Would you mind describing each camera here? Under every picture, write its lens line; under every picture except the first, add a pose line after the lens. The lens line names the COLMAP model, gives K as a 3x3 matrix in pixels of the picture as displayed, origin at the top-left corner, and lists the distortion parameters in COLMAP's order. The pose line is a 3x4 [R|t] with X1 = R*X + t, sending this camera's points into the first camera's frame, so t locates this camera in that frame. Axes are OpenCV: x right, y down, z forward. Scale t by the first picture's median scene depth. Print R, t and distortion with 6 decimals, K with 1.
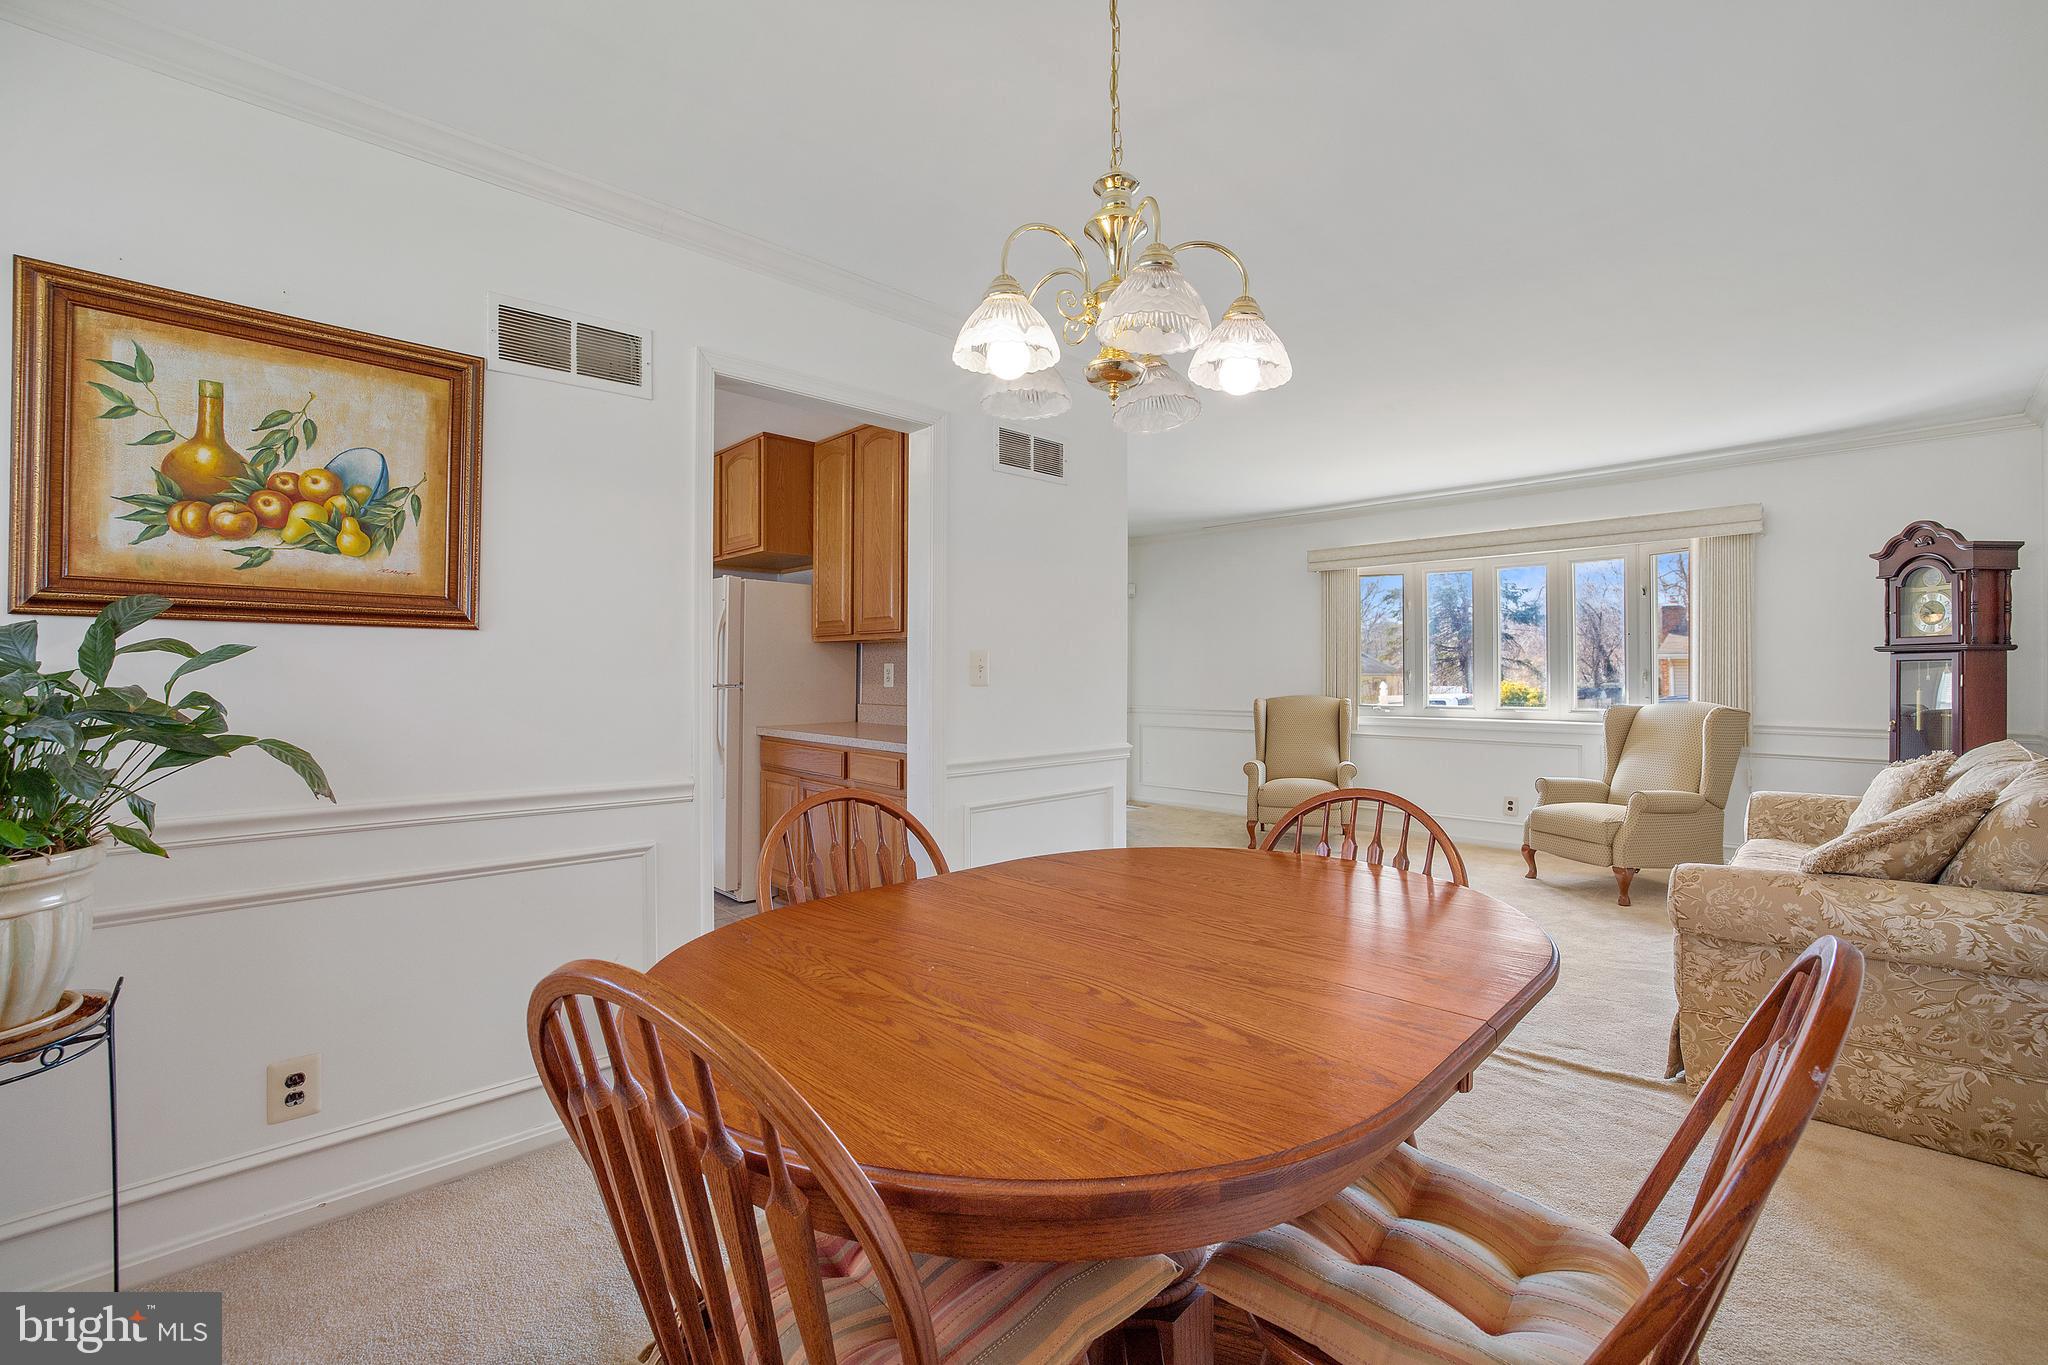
lens RADIAL K [[874.6, 0, 1026.1], [0, 874.6, 672.6], [0, 0, 1]] dist [-0.036209, 0.008292]
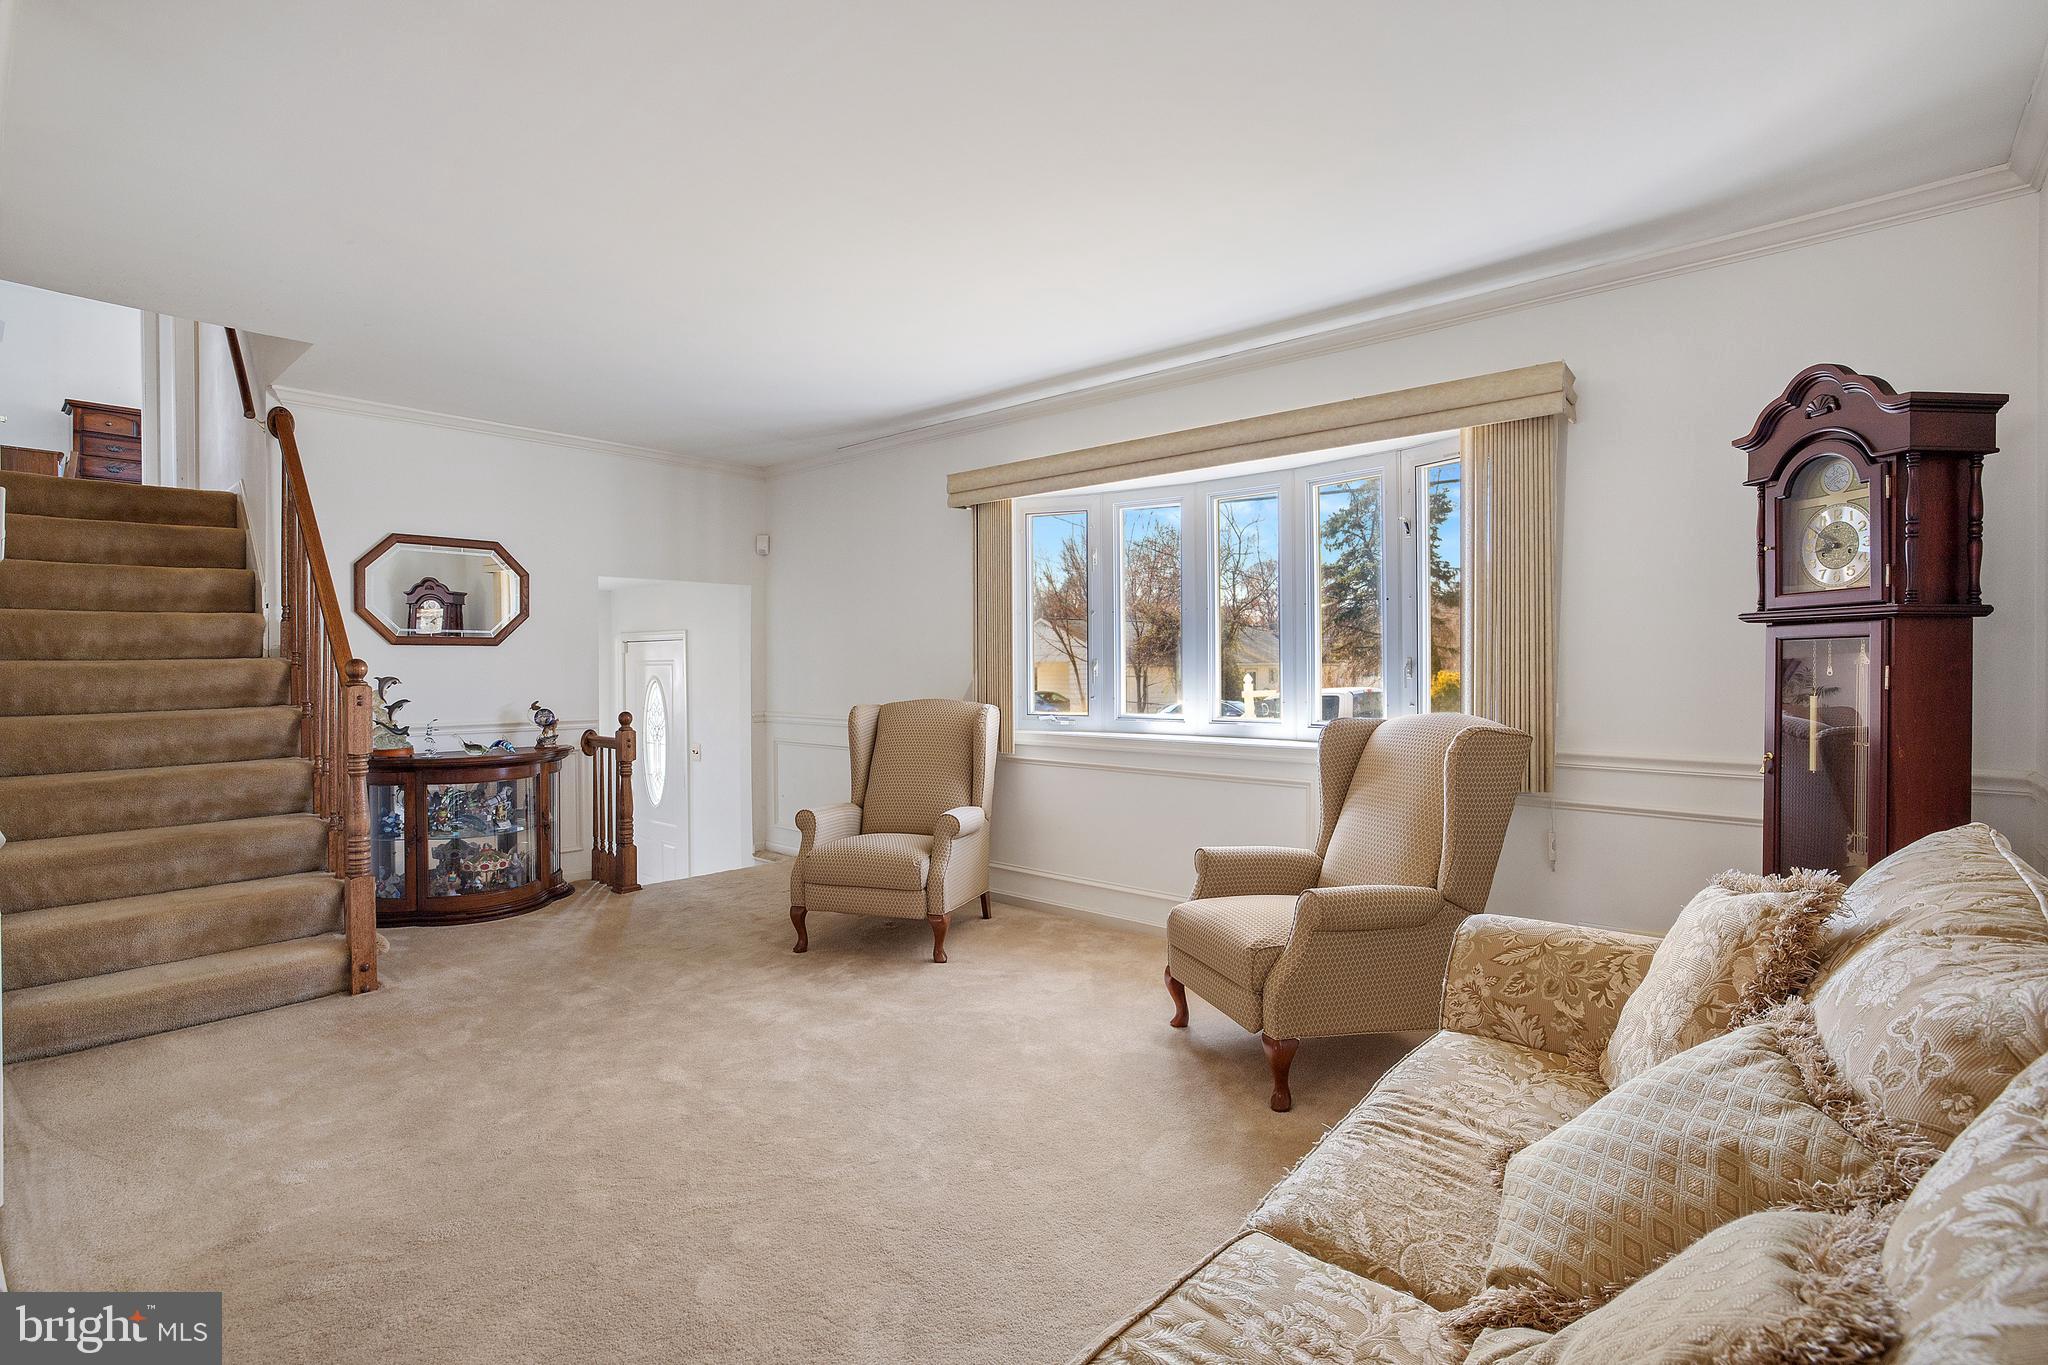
lens RADIAL K [[989.6, 0, 1025.5], [0, 989.6, 669.8], [0, 0, 1]] dist [-0.007412, 0.000986]
pose [[0.995598, -0.003238, 0.093667, 0.502377], [0.002586, 0.999972, 0.007080, -0.000643], [-0.093687, -0.006806, 0.995578, 0.433330]]
